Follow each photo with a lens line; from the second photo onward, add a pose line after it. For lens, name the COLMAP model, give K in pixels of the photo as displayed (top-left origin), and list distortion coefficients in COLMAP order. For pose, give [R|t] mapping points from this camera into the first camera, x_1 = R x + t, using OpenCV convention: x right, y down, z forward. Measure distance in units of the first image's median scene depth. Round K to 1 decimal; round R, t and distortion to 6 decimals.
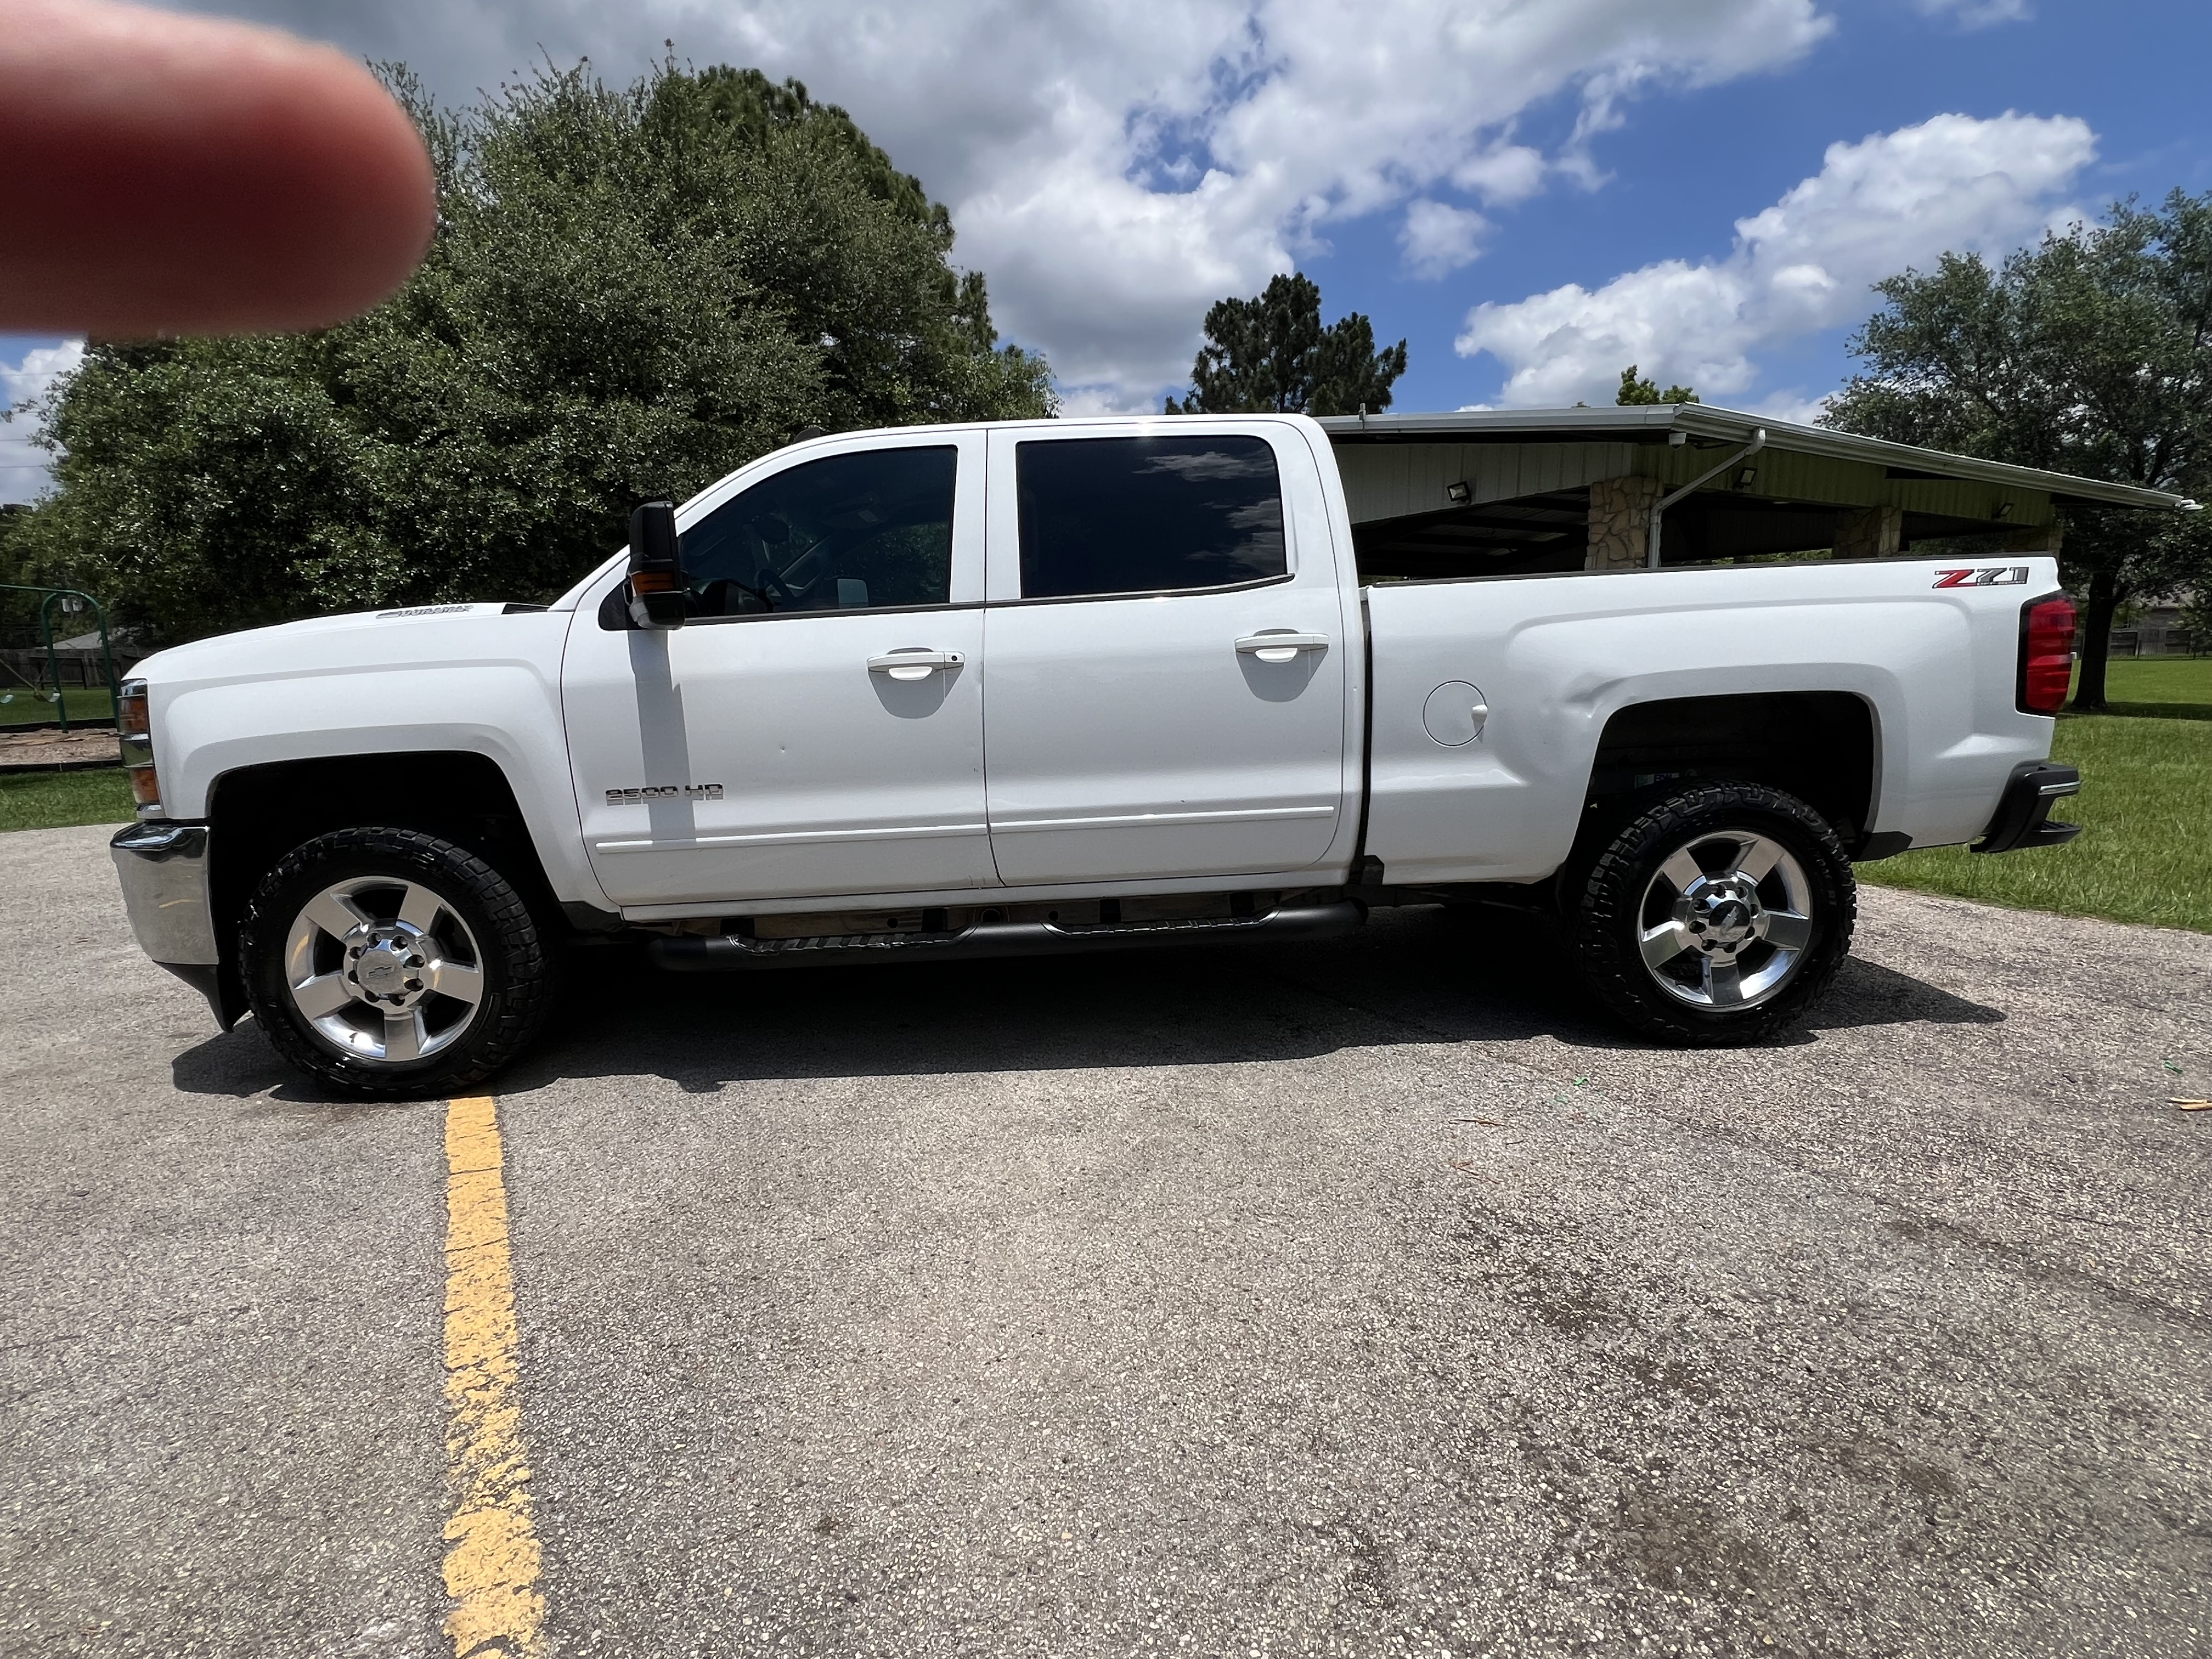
lens RADIAL K [[1069.2, 0, 1106.0], [0, 1069.2, 829.5], [0, 0, 1]] dist [-0.000138, -0.000165]
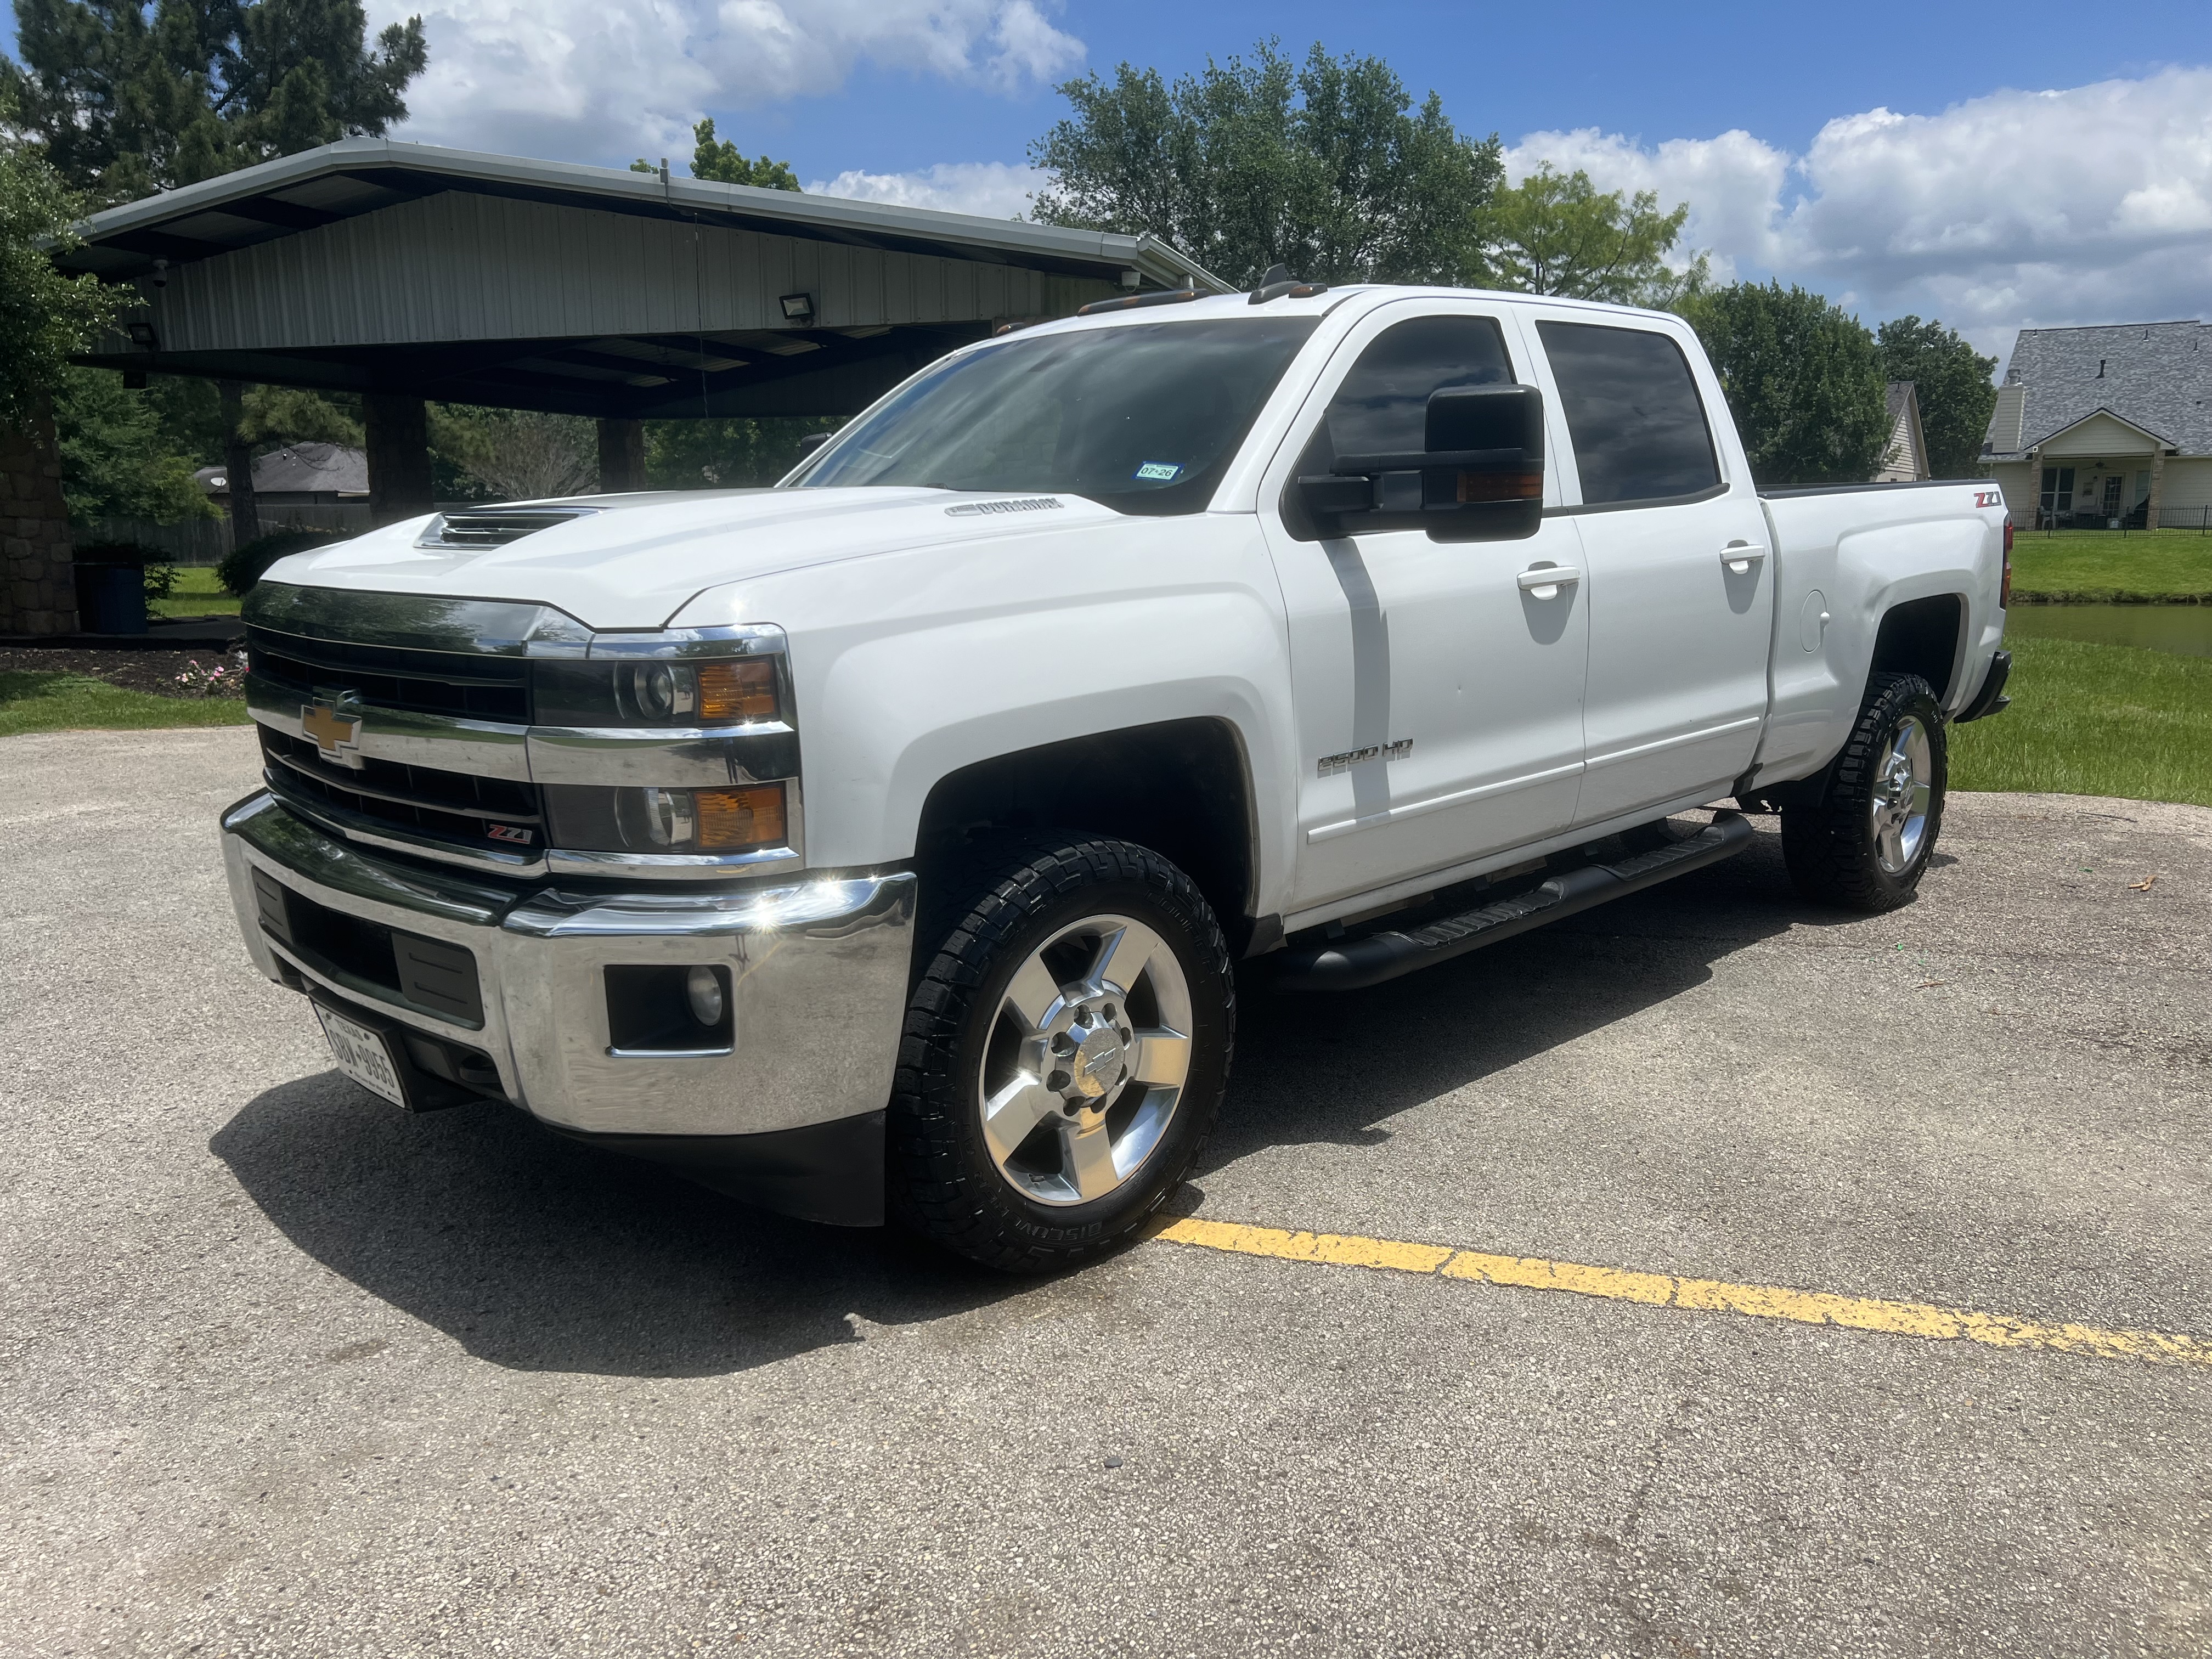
lens RADIAL K [[1669.1, 0, 1106.0], [0, 1669.1, 829.5], [0, 0, 1]] dist [0.033933, -0.008419]
pose [[0.741390, -0.109598, 0.662064, -1.315487], [0.099018, 0.993641, 0.053605, -0.062155], [-0.663729, 0.025814, 0.747527, 0.228835]]
